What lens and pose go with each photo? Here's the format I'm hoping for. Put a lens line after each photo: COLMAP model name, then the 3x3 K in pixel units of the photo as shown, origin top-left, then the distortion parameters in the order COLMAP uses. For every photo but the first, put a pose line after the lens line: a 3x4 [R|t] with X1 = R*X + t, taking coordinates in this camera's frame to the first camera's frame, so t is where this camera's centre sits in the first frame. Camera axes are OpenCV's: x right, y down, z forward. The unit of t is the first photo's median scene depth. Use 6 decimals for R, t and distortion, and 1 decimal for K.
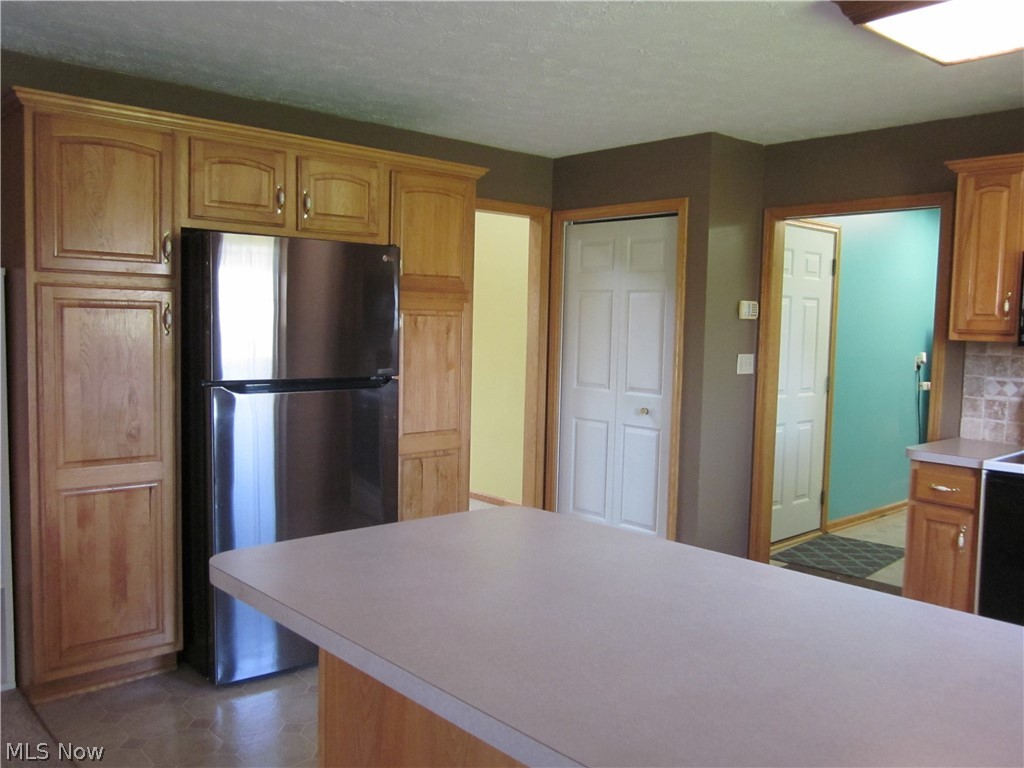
lens RADIAL K [[855.9, 0, 512.0], [0, 855.9, 384.0], [0, 0, 1]] dist [-0.040426, 0.011913]
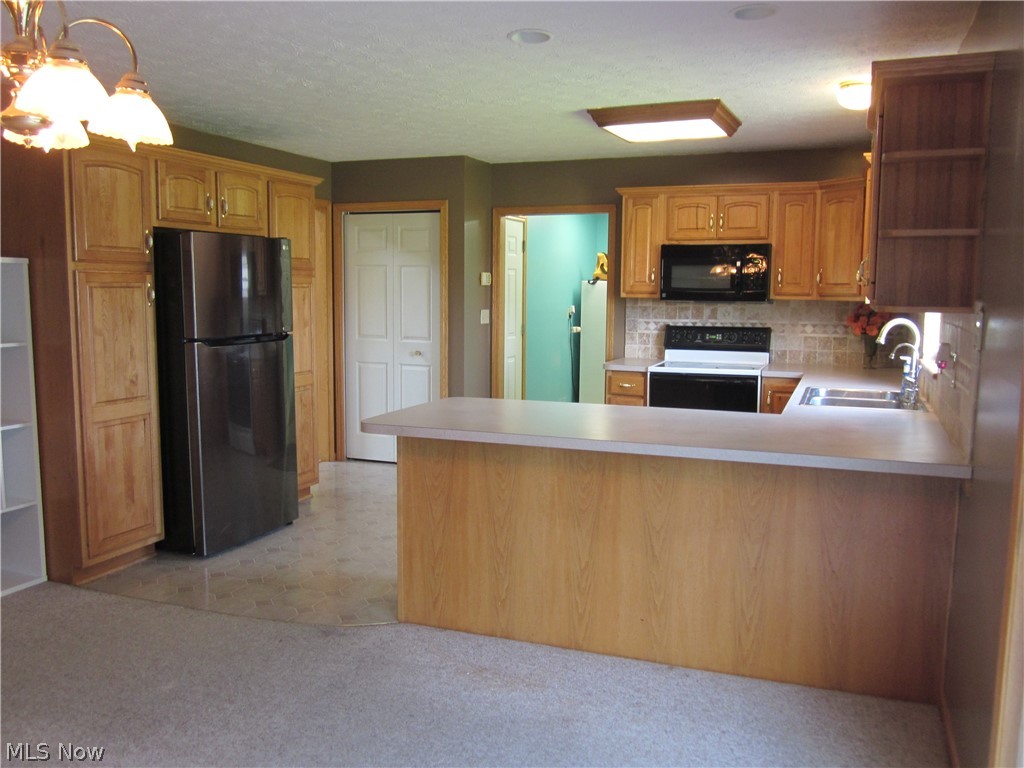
lens RADIAL K [[855.9, 0, 512.0], [0, 855.9, 384.0], [0, 0, 1]] dist [-0.040426, 0.011913]
pose [[0.895995, -0.064873, 0.439299, -0.403360], [0.043959, 0.997370, 0.057627, 0.010728], [-0.441882, -0.032322, 0.896491, -0.390080]]
